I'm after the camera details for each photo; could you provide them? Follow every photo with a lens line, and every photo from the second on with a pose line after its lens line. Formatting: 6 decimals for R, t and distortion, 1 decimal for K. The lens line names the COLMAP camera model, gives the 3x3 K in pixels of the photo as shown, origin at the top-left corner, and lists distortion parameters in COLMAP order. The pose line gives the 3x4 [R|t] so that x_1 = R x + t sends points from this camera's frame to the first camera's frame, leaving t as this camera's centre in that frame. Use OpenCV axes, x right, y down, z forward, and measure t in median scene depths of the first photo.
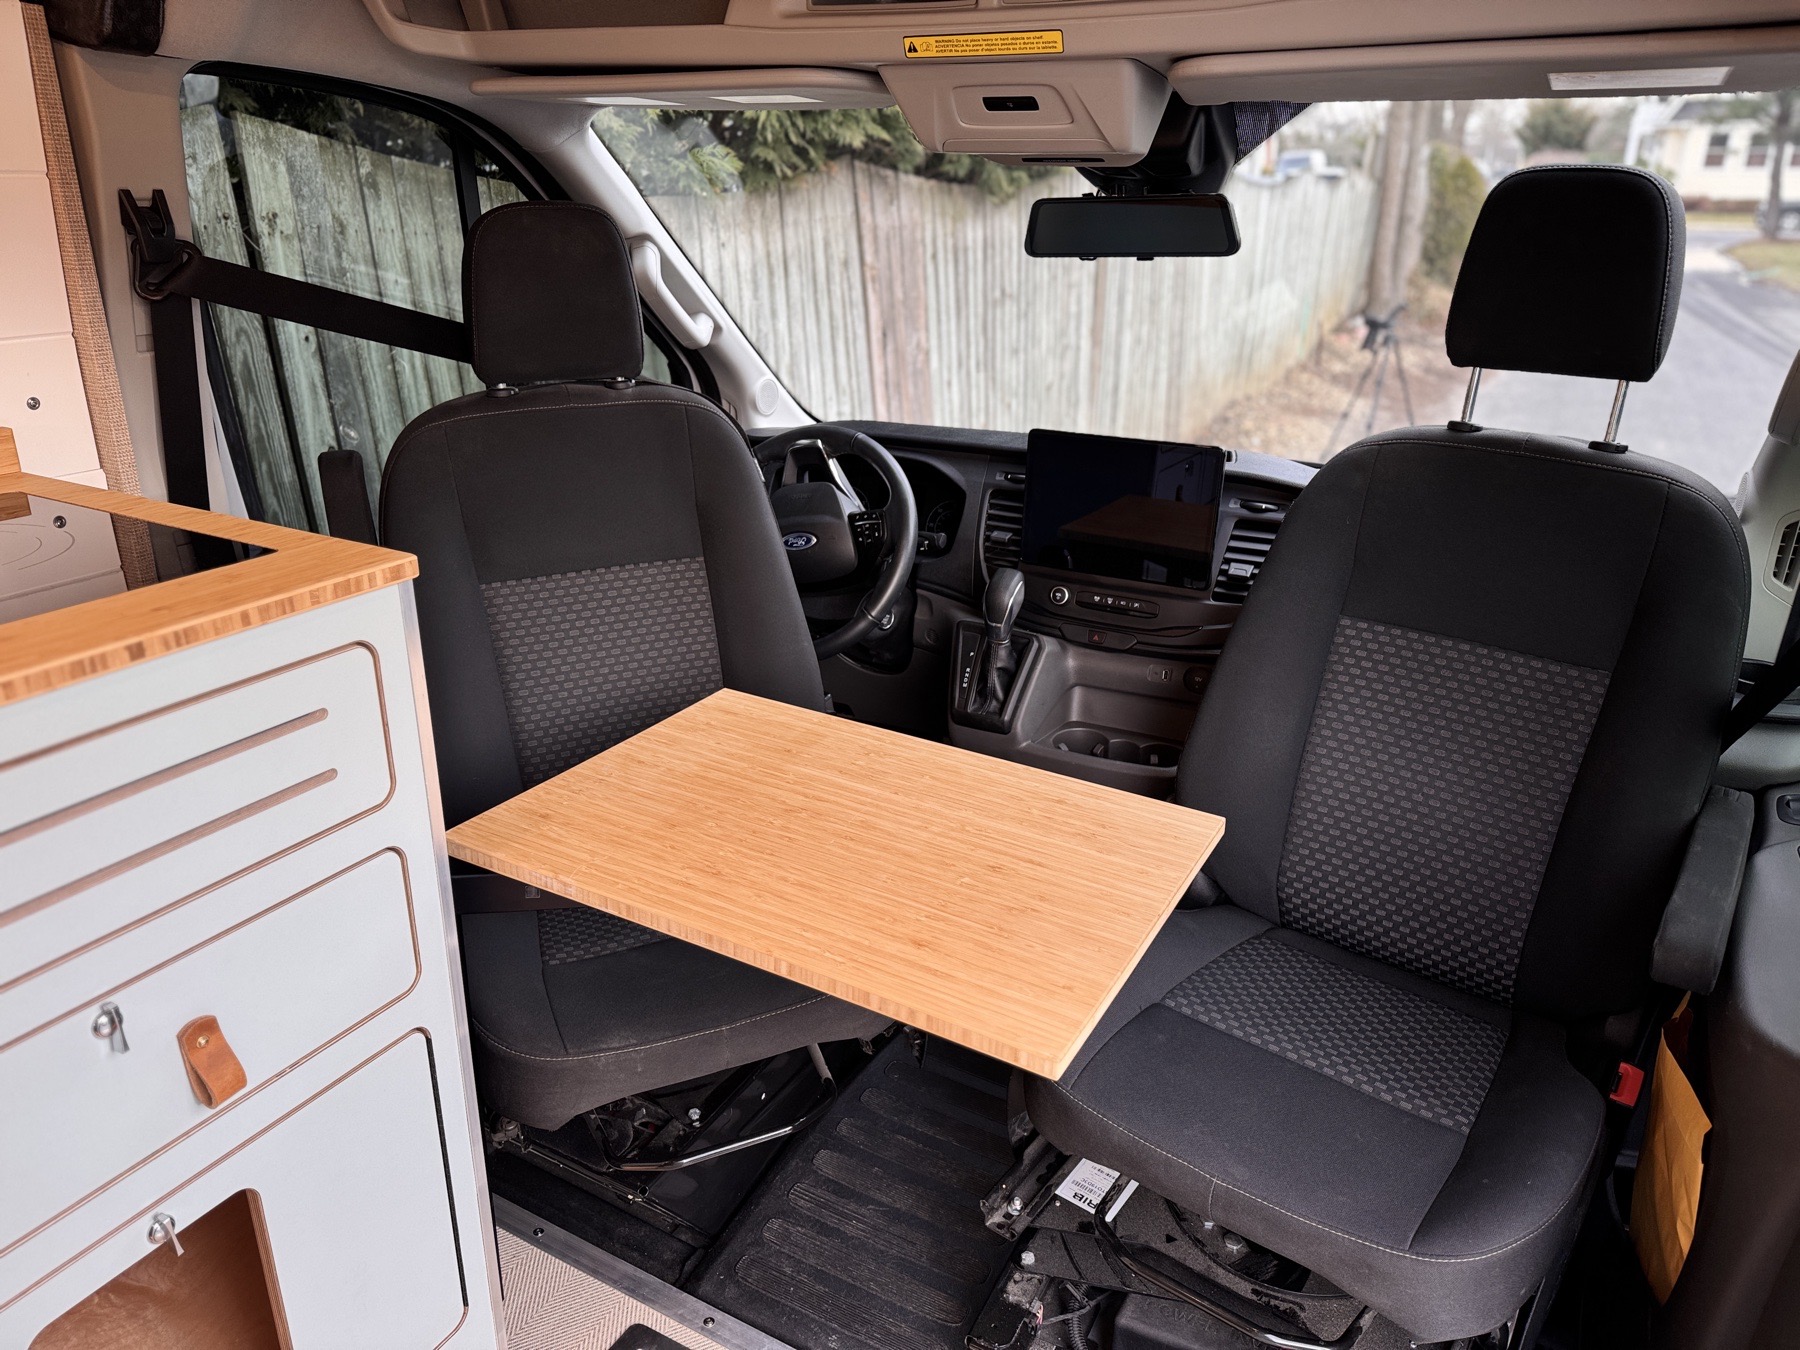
lens RADIAL K [[1276.0, 0, 900.0], [0, 1276.0, 675.0], [0, 0, 1]] dist [0.084715, -0.128995]
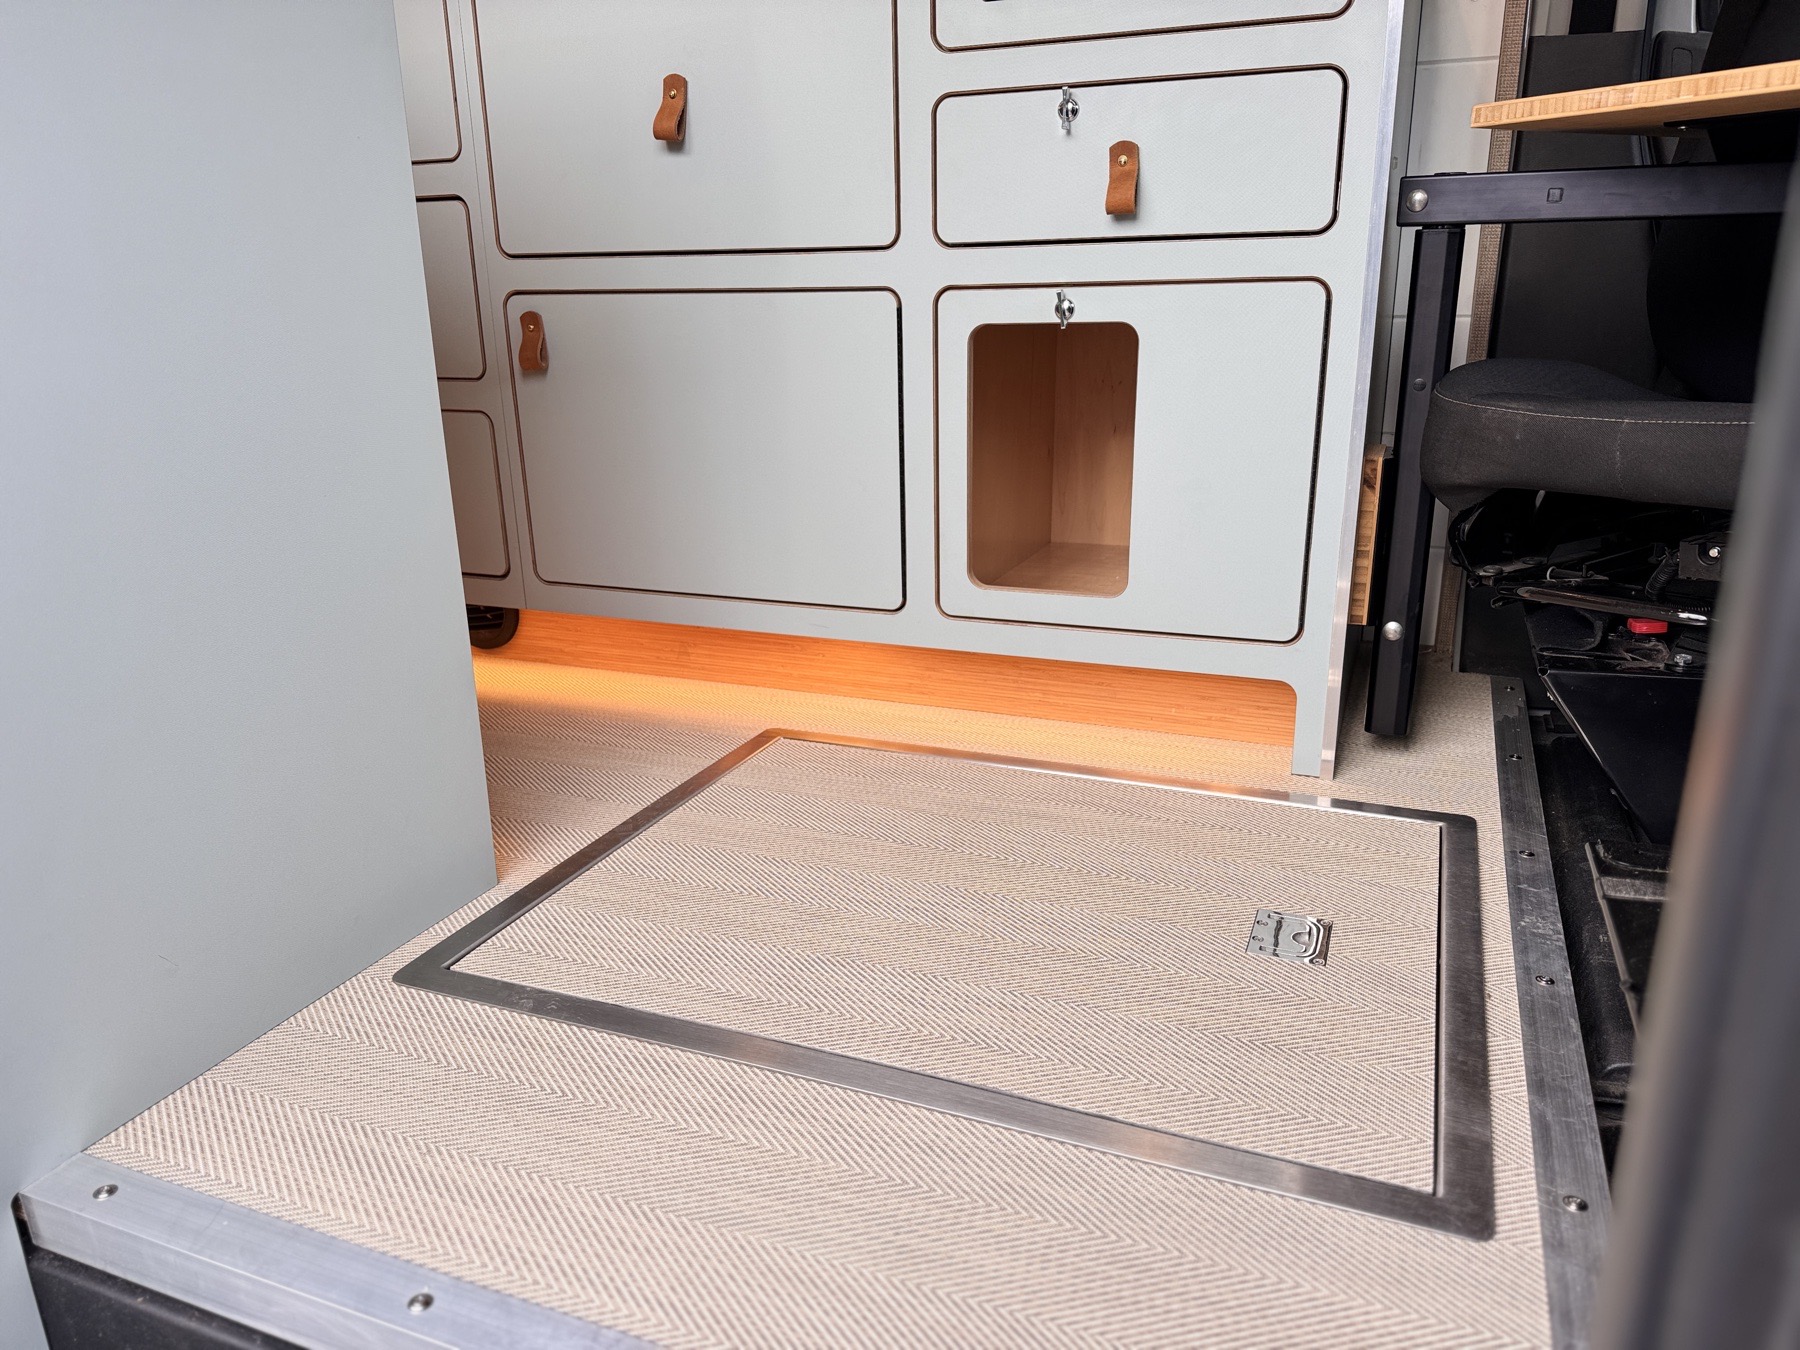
lens RADIAL K [[1267.0, 0, 889.1], [0, 1267.0, 696.6], [0, 0, 1]] dist [0.028761, -0.043016]
pose [[0.117233, 0.287104, -0.950699, 0.439913], [-0.340159, 0.911002, 0.233170, 0.303437], [0.933032, 0.296053, 0.204460, 0.370073]]
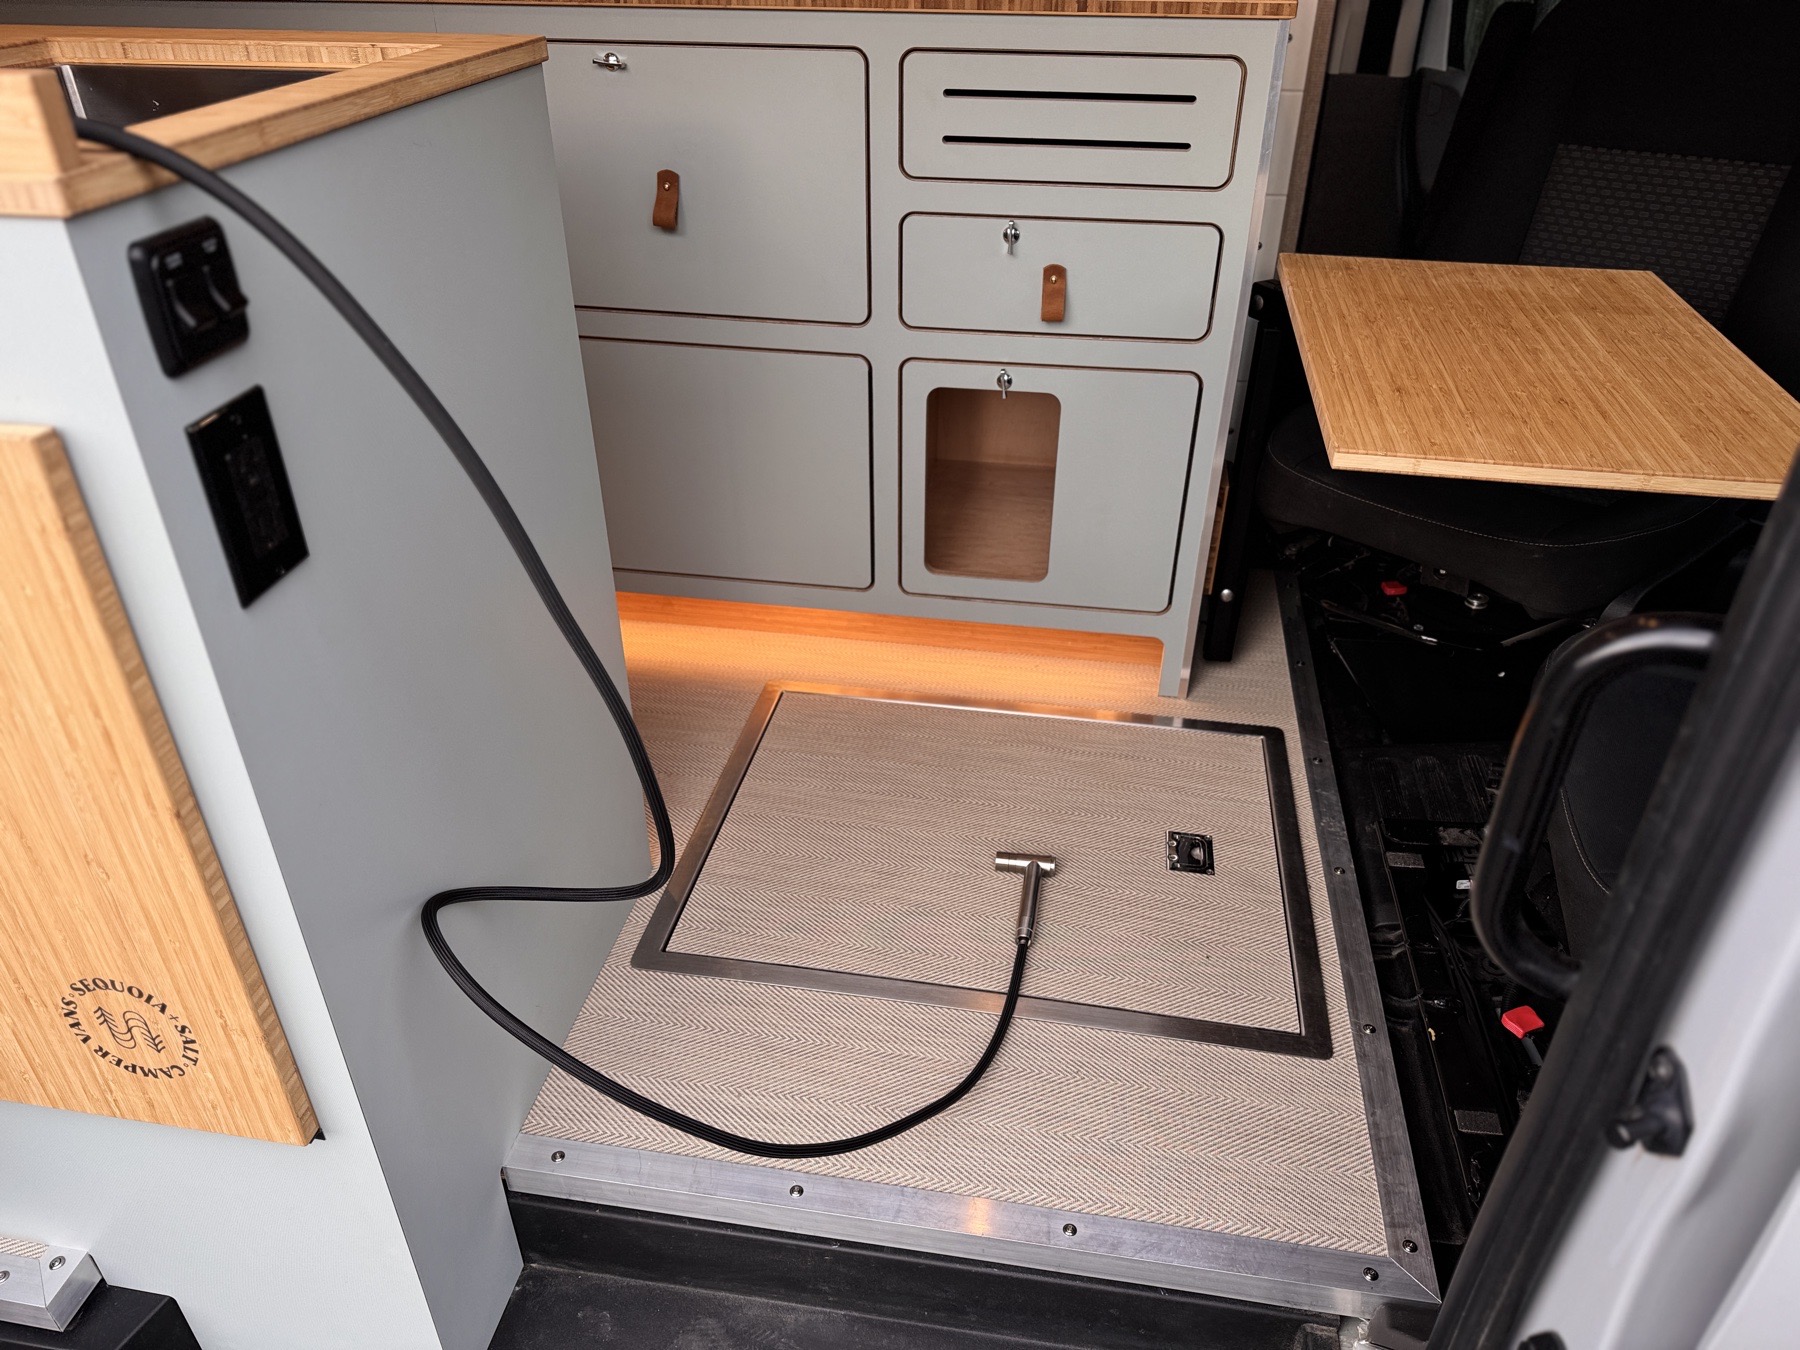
lens RADIAL K [[1275.5, 0, 894.4], [0, 1275.5, 691.6], [0, 0, 1]] dist [0.081762, -0.168328]
pose [[0.339658, 0.501146, -0.795918, 0.549740], [-0.337526, 0.854806, 0.394185, 0.082412], [0.877900, 0.134755, 0.459491, 0.061212]]
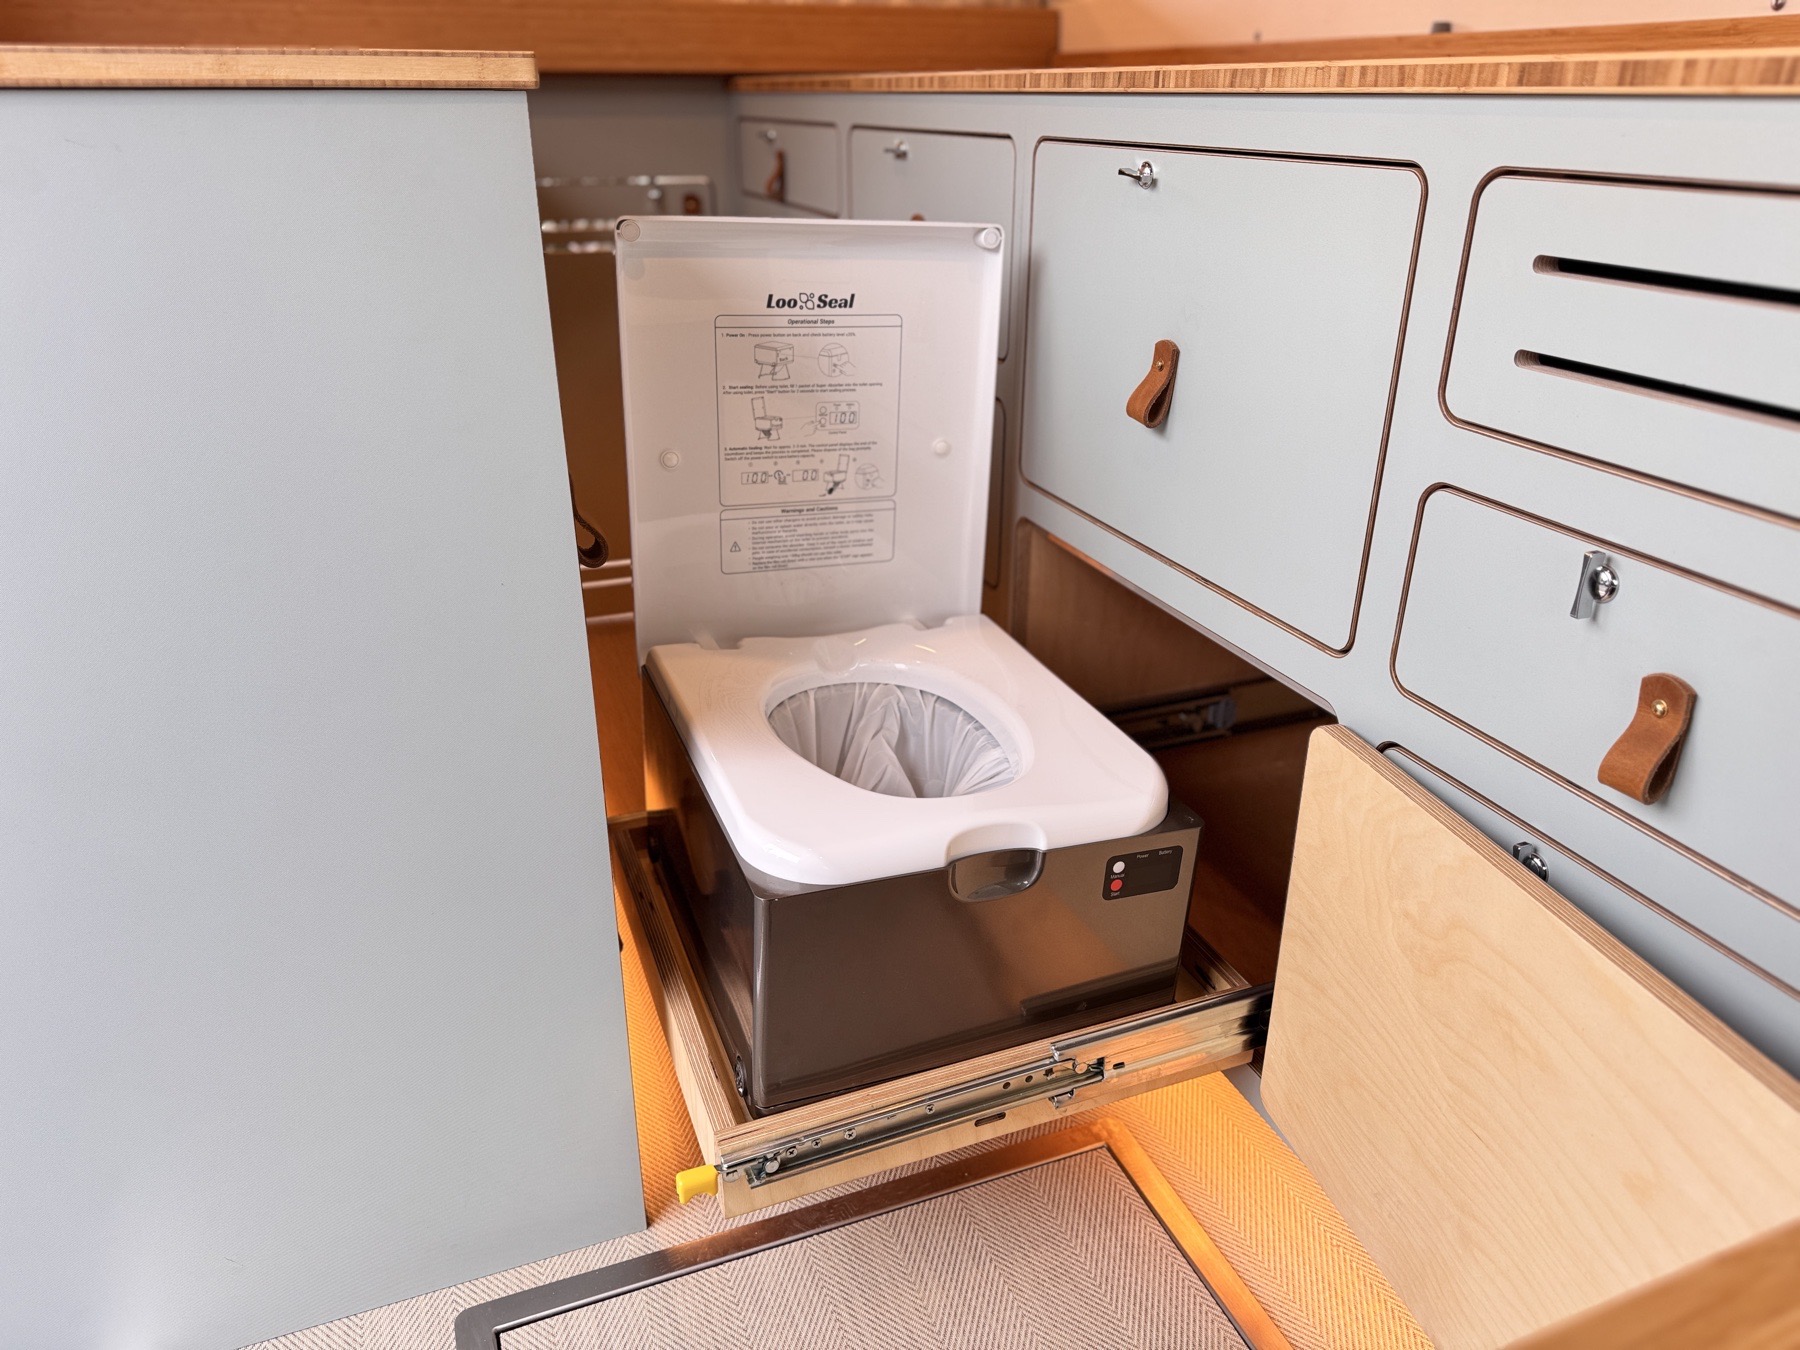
lens RADIAL K [[1248.7, 0, 900.0], [0, 1248.7, 675.0], [0, 0, 1]] dist [0.057907, -0.119092]
pose [[-0.633127, 0.306847, -0.710630, 0.114641], [-0.291122, 0.756268, 0.585924, -0.007080], [0.717216, 0.577844, -0.389484, 0.523125]]
